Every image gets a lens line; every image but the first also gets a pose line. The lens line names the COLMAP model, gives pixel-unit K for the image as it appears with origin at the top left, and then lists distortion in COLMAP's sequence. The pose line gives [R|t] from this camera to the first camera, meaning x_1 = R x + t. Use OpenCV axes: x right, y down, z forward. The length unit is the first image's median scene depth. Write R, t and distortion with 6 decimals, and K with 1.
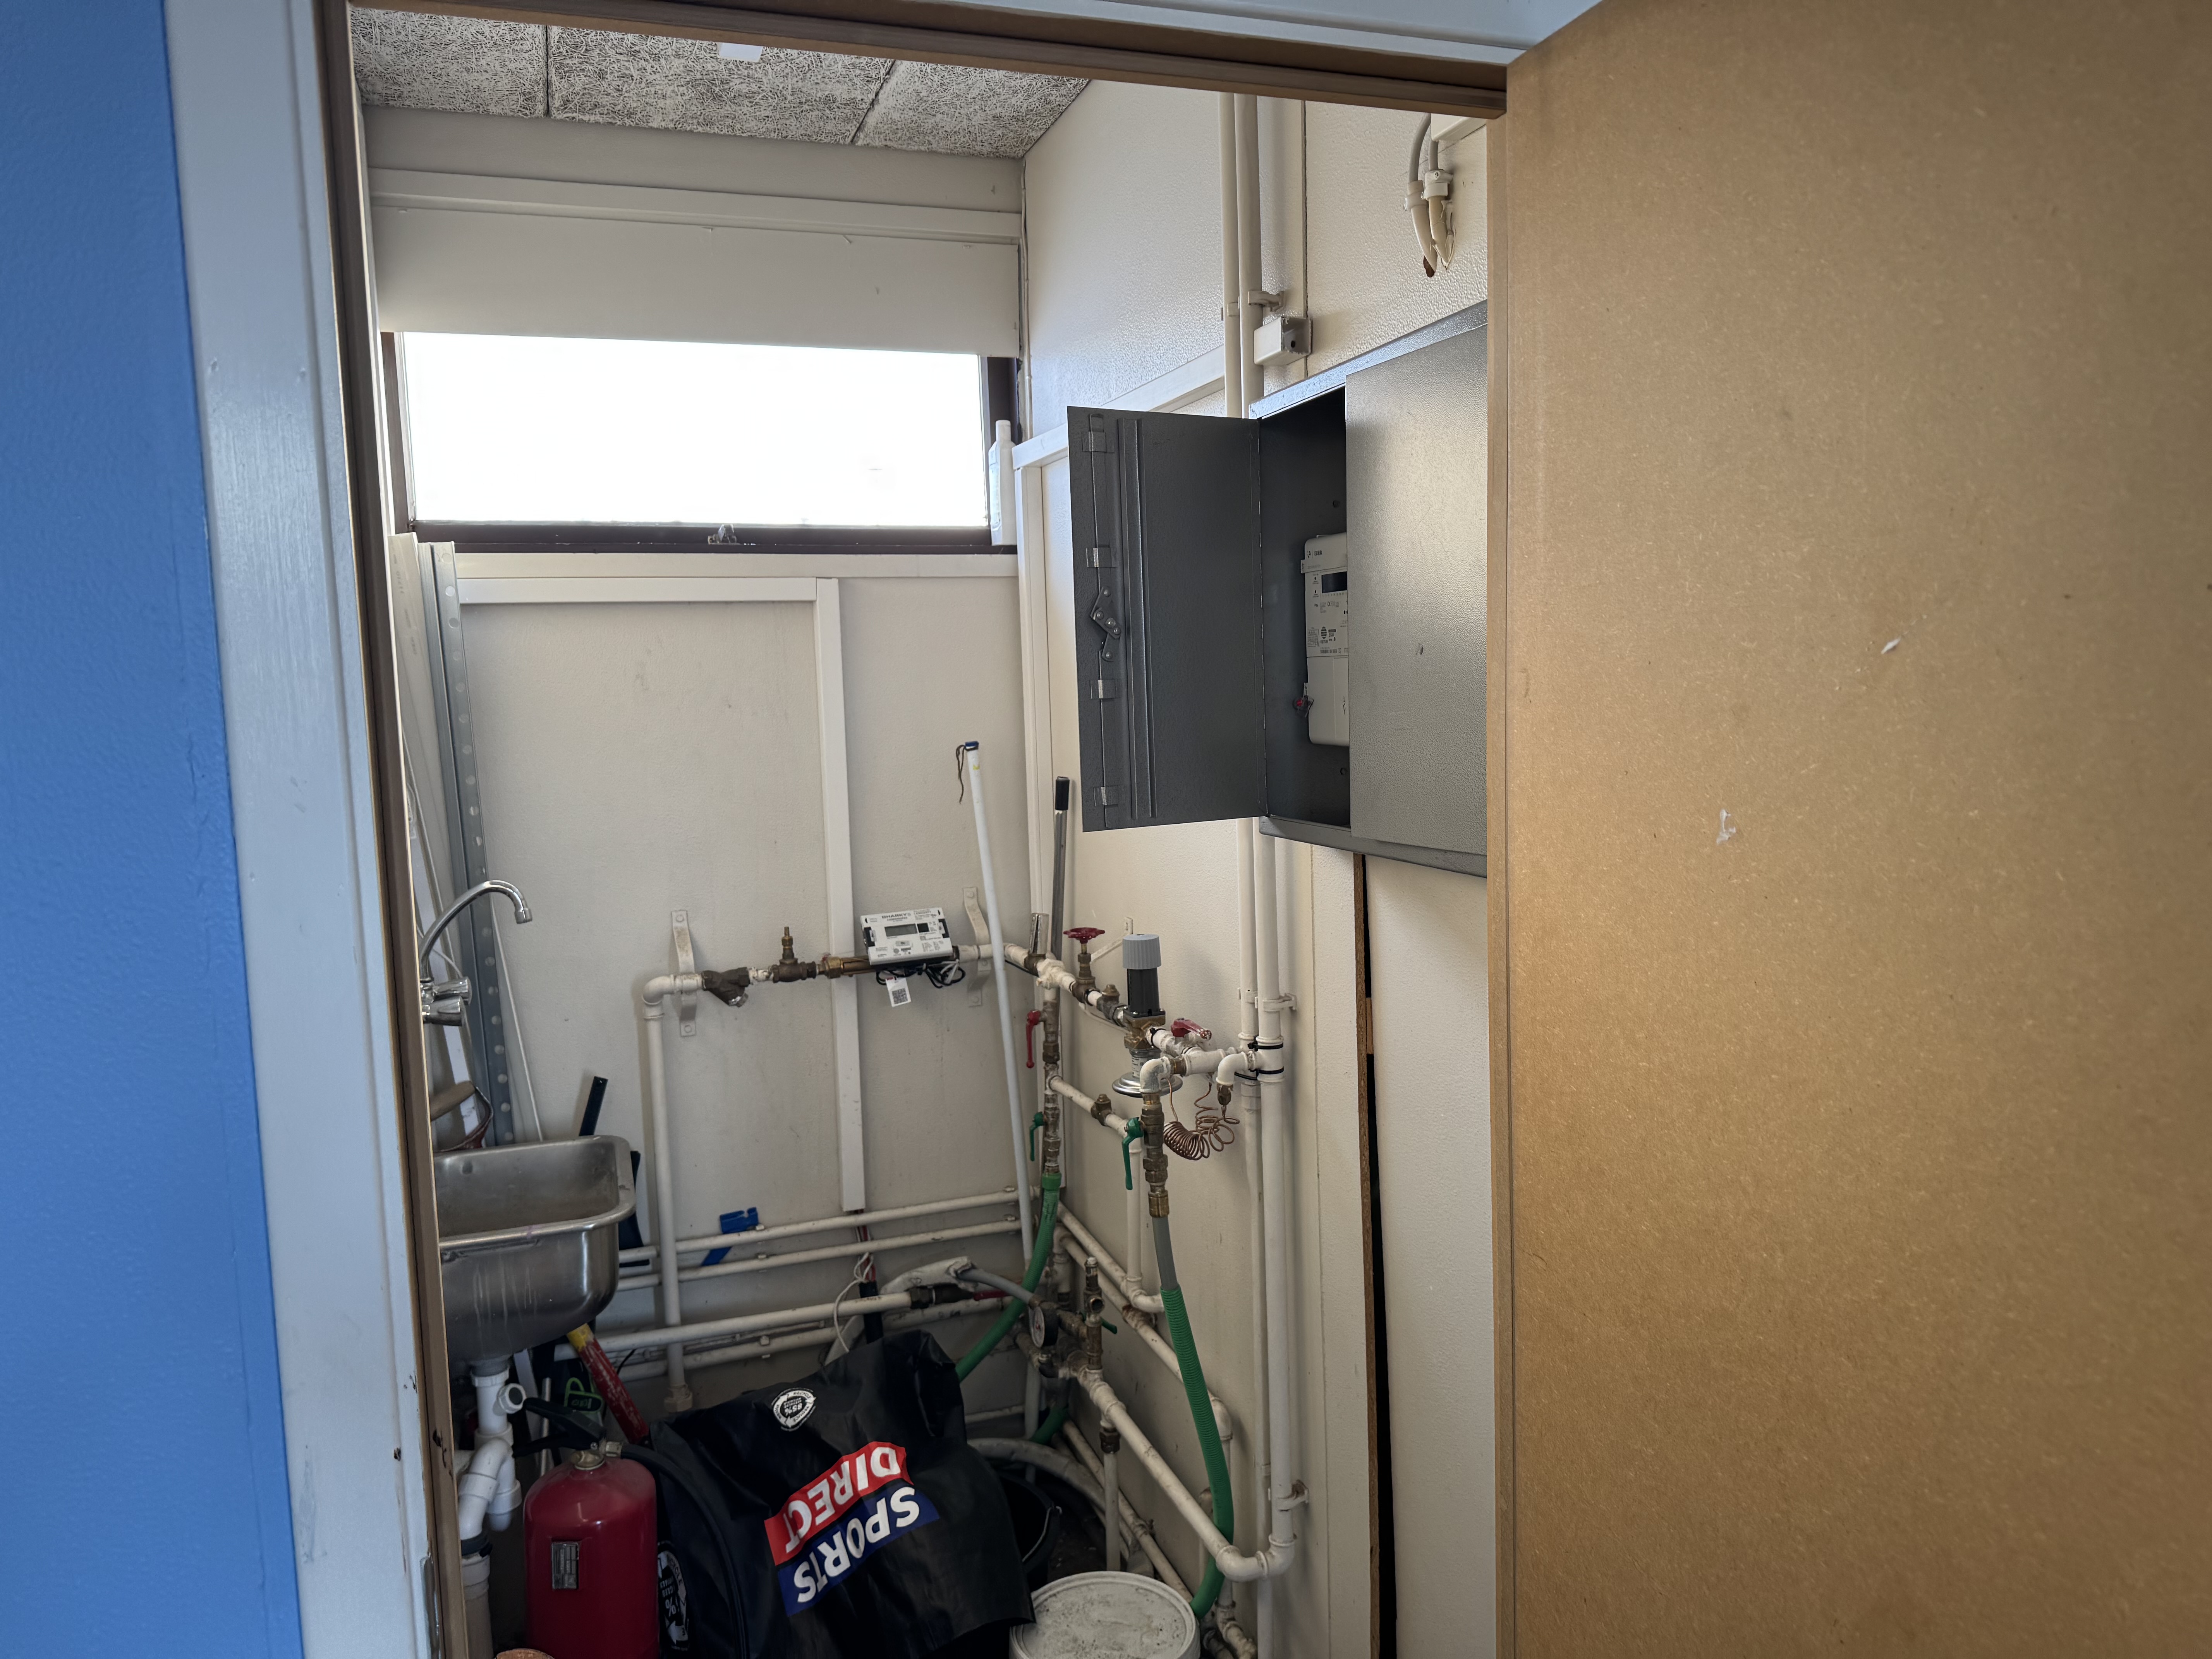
lens RADIAL K [[1593.6, 0, 1150.6], [0, 1593.6, 804.3], [0, 0, 1]] dist [0.128901, -0.262406]
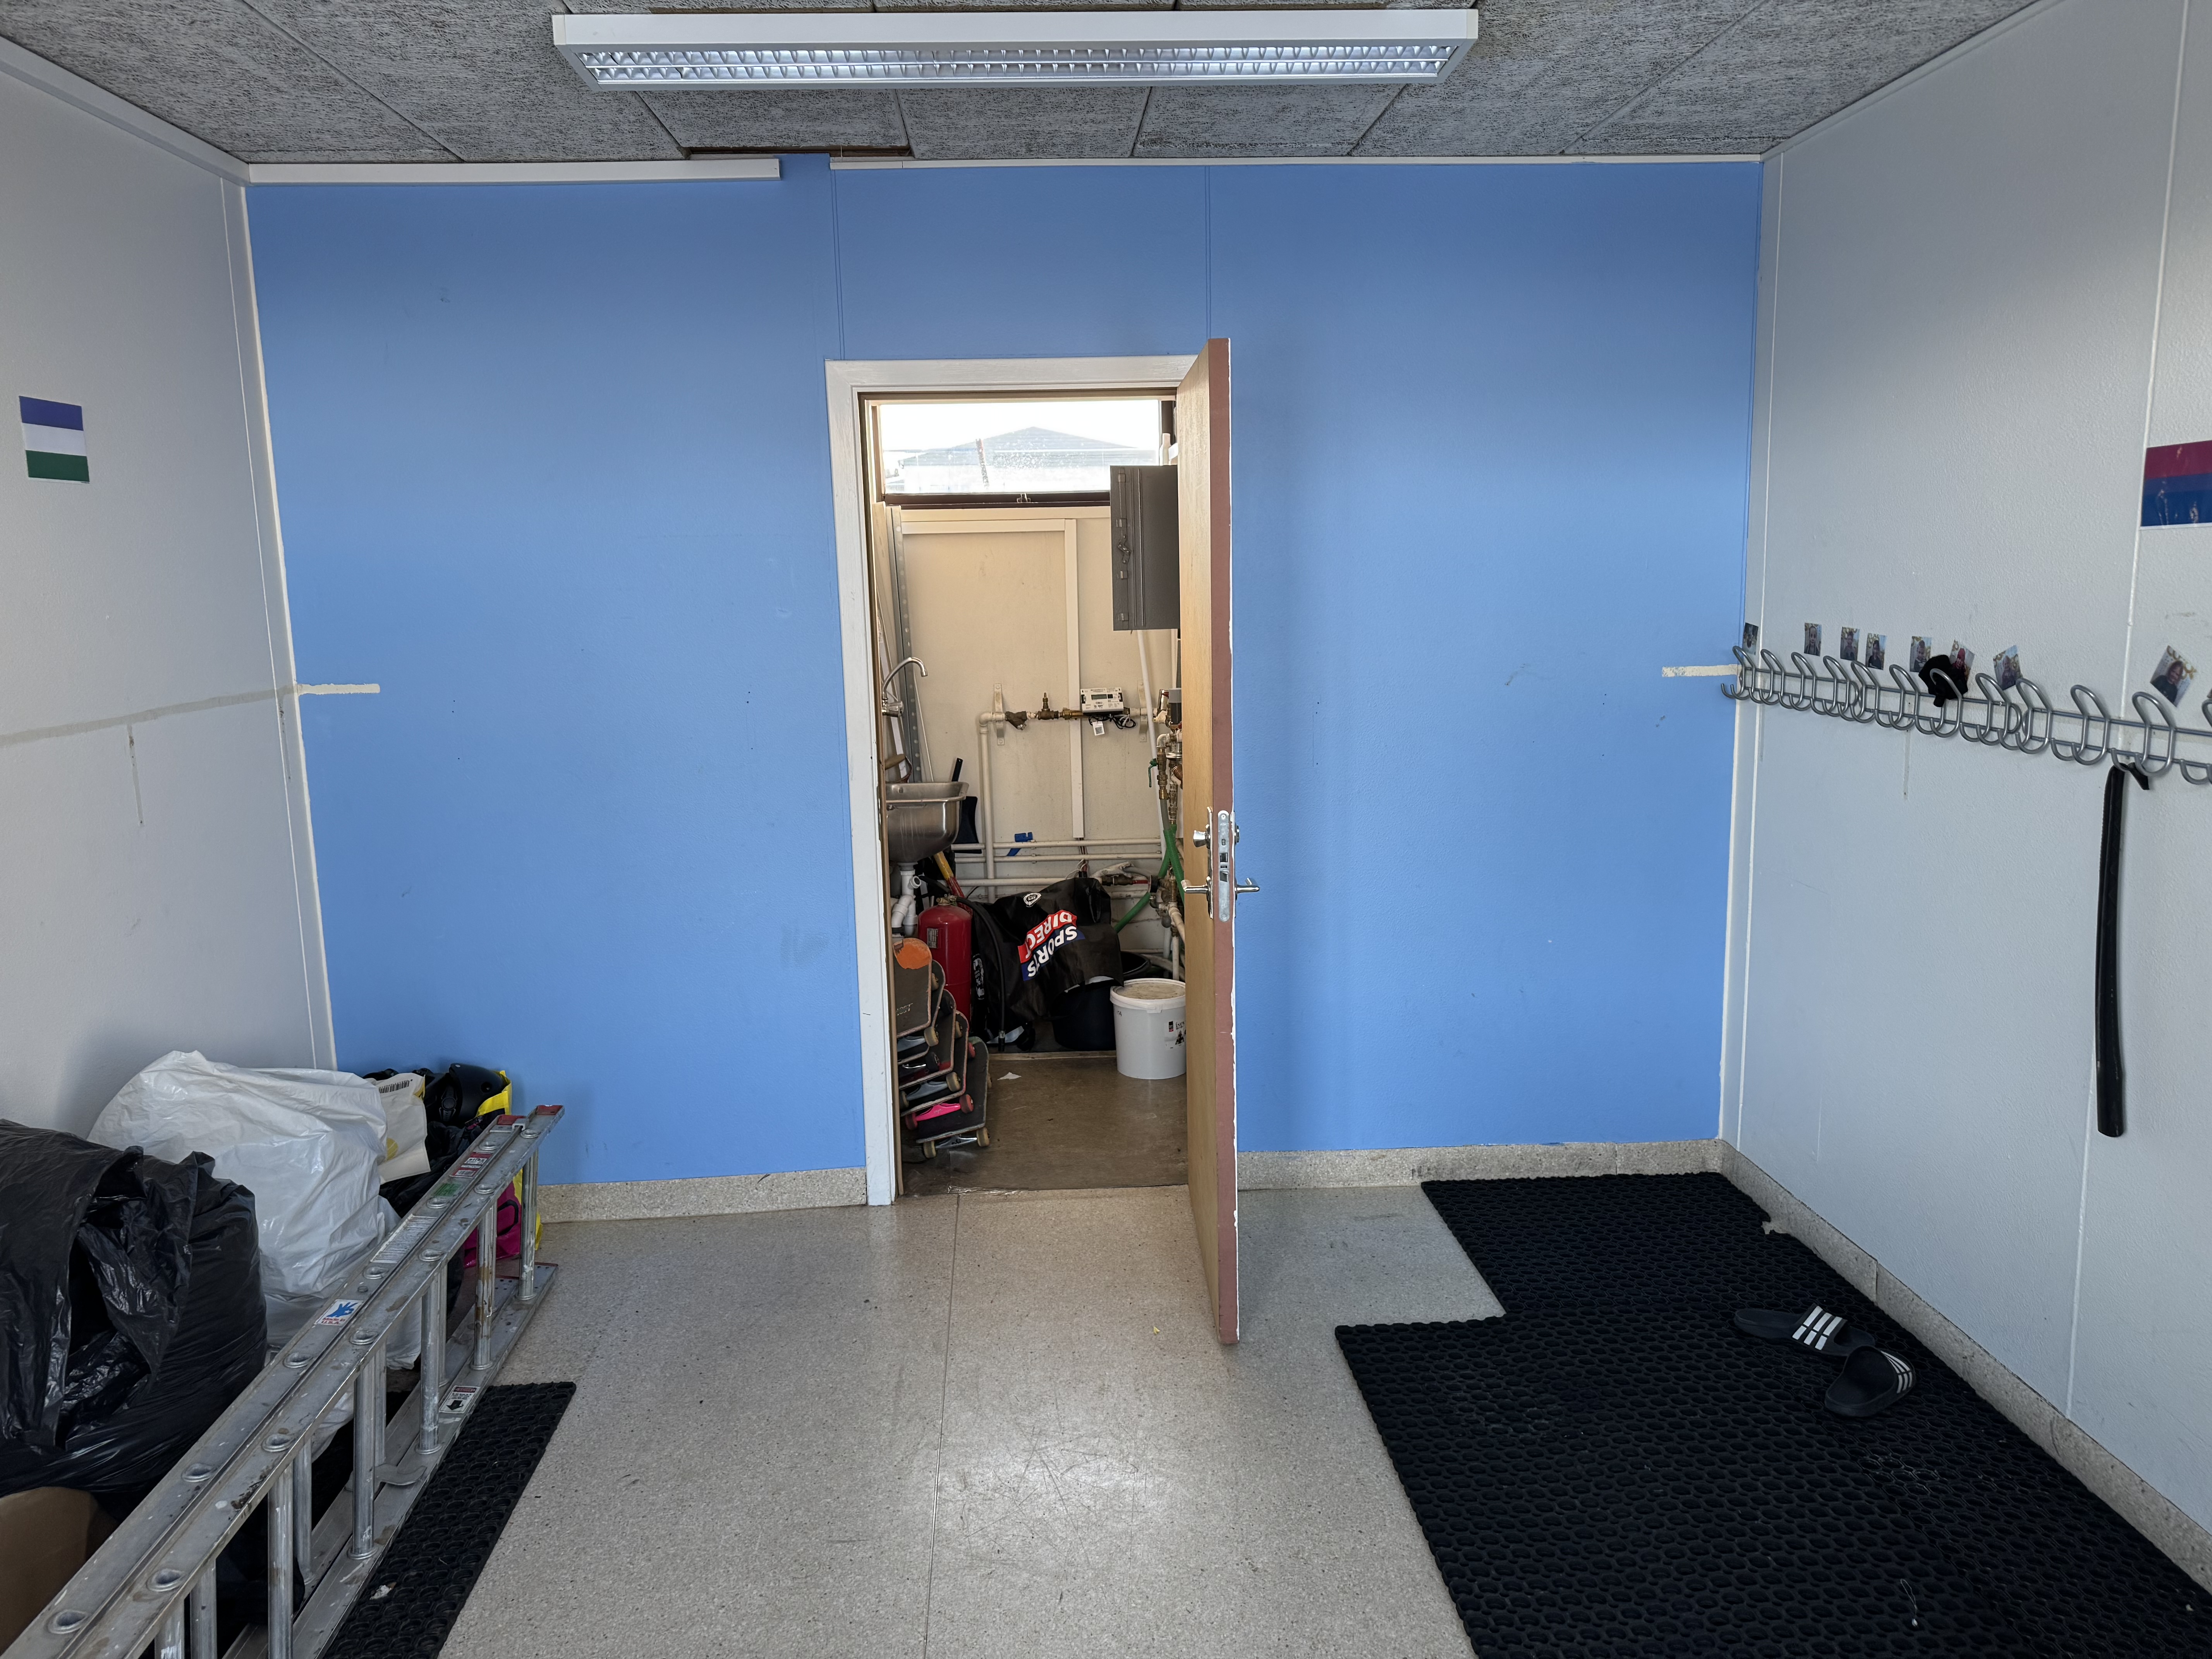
lens RADIAL K [[1548.1, 0, 1106.0], [0, 1548.1, 829.5], [0, 0, 1]] dist [0.093425, -0.116561]
pose [[0.957581, 0.055098, -0.282848, 0.459707], [-0.031244, 0.995615, 0.088169, 0.080527], [0.286466, -0.075592, 0.955104, -0.973492]]
